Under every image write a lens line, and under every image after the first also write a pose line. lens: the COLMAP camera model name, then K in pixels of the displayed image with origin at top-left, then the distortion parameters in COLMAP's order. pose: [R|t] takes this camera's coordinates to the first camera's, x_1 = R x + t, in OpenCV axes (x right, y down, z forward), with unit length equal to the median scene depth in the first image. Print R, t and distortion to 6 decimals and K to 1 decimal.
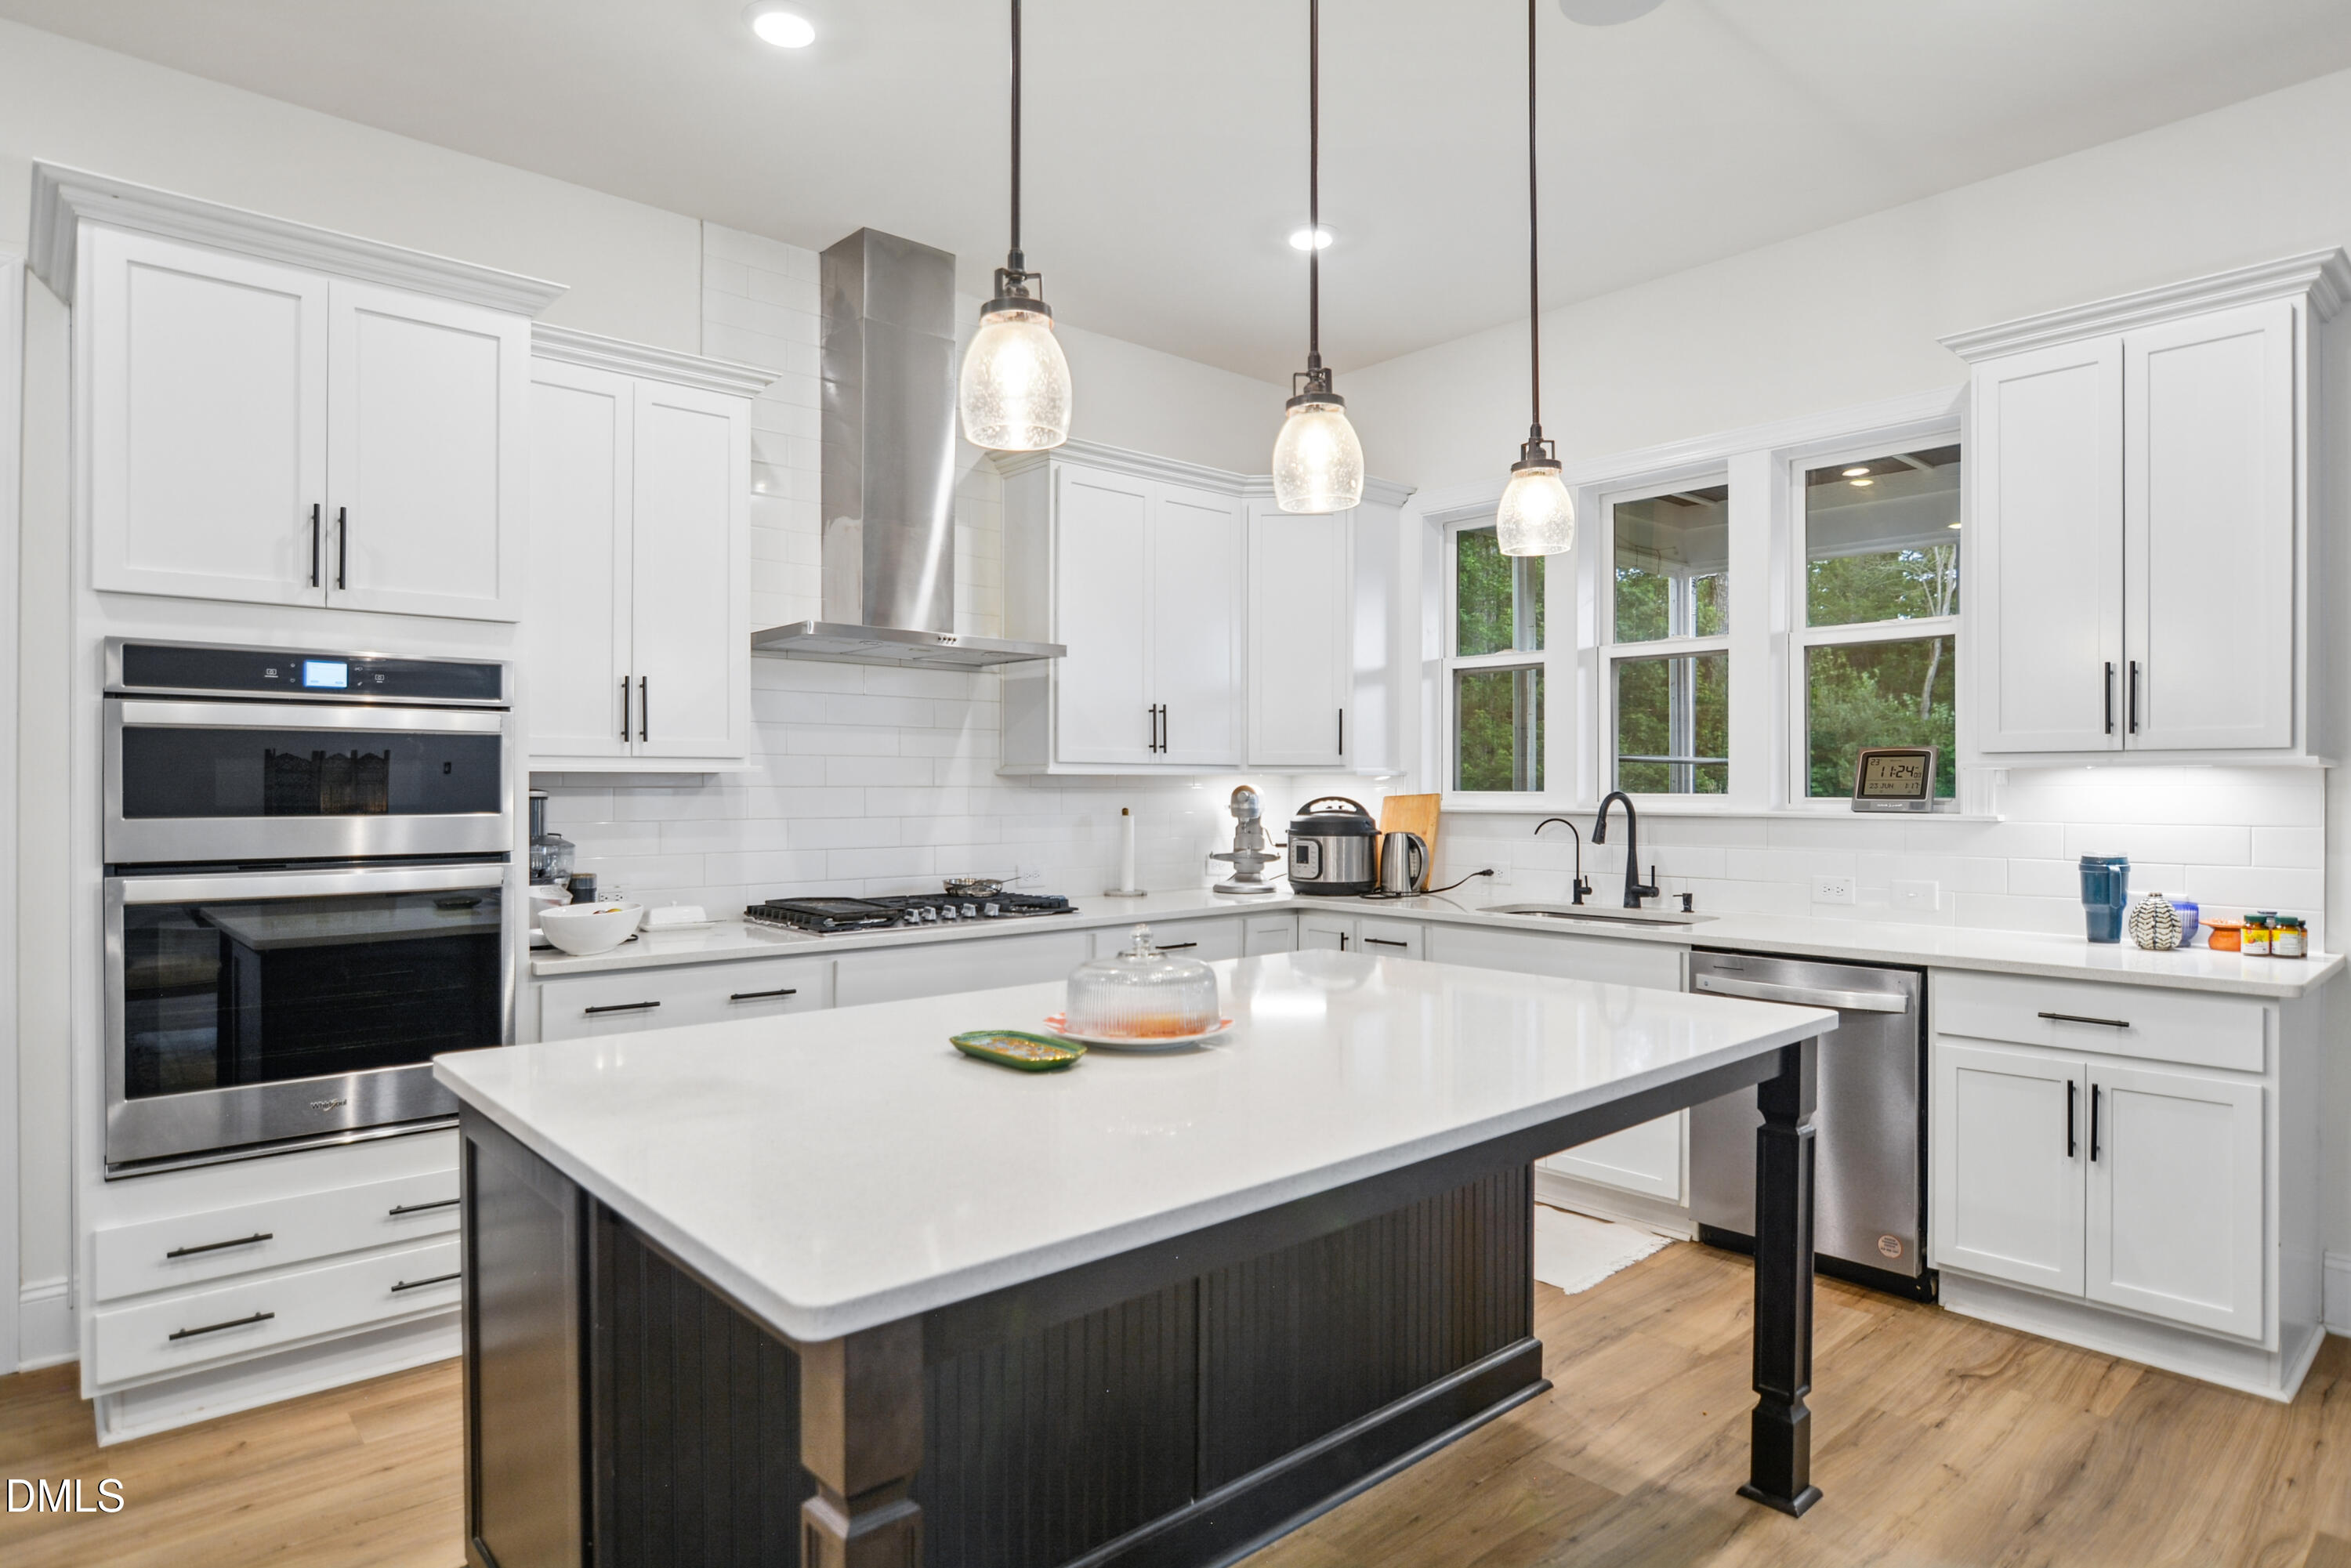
lens RADIAL K [[1307.6, 0, 1168.9], [0, 1307.6, 761.2], [0, 0, 1]] dist [-0.037536, 0.013778]
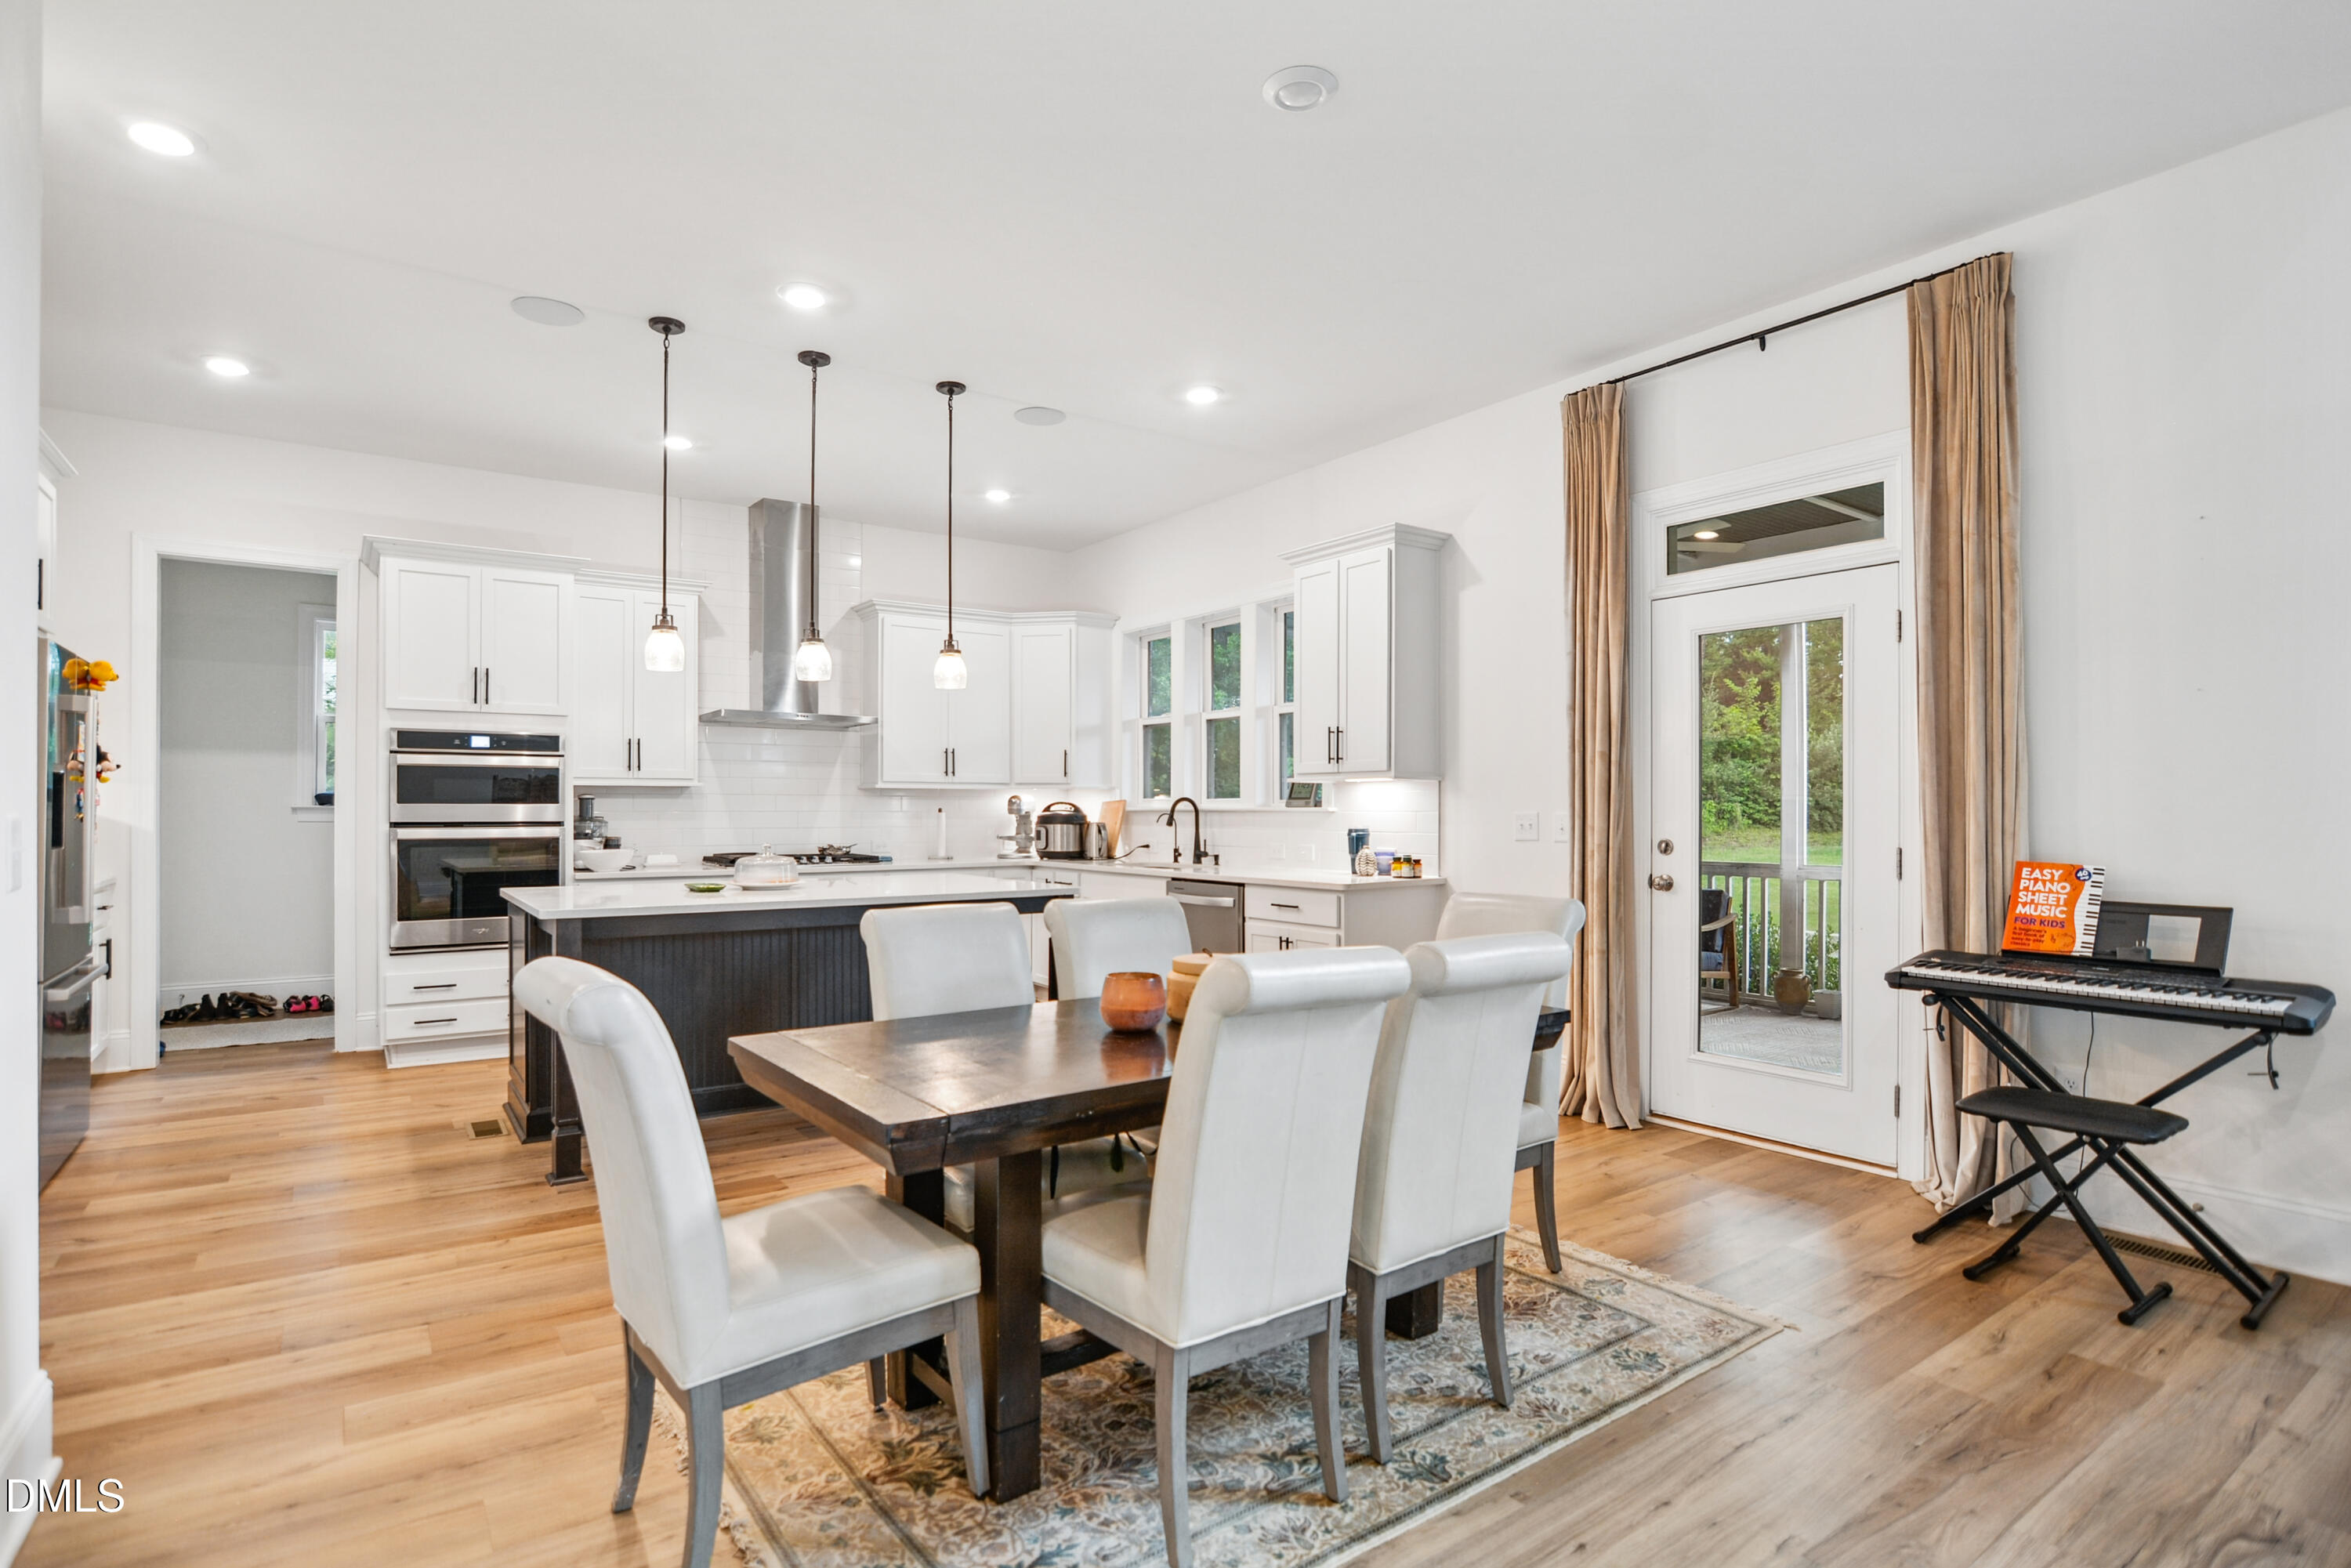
lens RADIAL K [[1158.2, 0, 1160.9], [0, 1158.2, 783.2], [0, 0, 1]] dist [-0.035816, 0.008841]
pose [[0.993899, -0.002454, -0.110267, 0.530792], [0.002123, 0.999993, -0.003115, 0.010479], [0.110274, 0.002862, 0.993897, -0.609904]]
